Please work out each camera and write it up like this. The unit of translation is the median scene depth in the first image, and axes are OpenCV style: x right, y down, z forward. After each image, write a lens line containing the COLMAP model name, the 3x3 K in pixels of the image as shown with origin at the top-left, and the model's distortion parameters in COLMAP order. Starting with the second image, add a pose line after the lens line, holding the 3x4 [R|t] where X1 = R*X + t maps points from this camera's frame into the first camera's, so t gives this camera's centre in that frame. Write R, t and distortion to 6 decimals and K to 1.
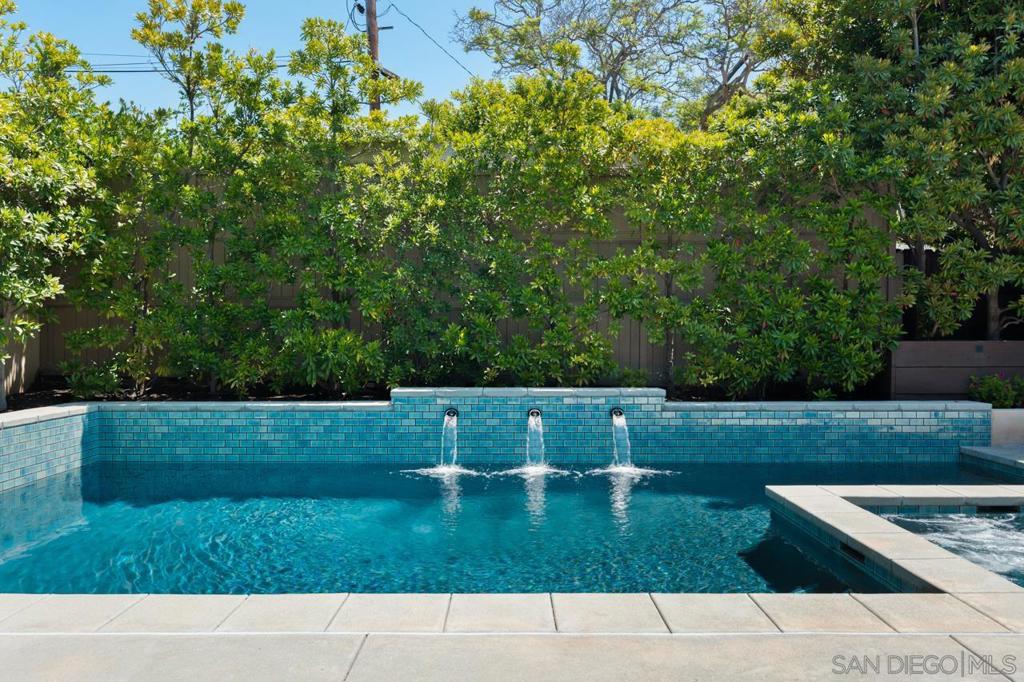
lens RADIAL K [[756.3, 0, 511.9], [0, 756.3, 339.1], [0, 0, 1]] dist [0.001290, -0.000149]
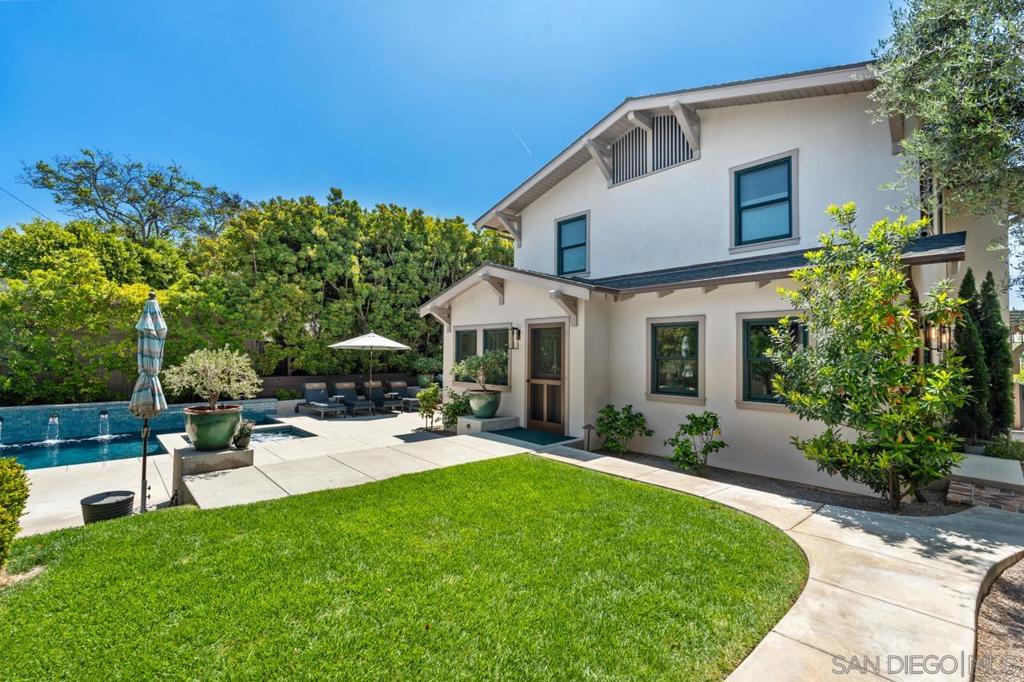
lens RADIAL K [[444.9, 0, 510.1], [0, 444.9, 344.0], [0, 0, 1]] dist [-0.005177, 0.000302]
pose [[0.732577, 0.021675, 0.680339, 0.114817], [-0.006572, 0.999672, -0.024771, -0.086283], [-0.680652, 0.013675, 0.732479, -0.822044]]
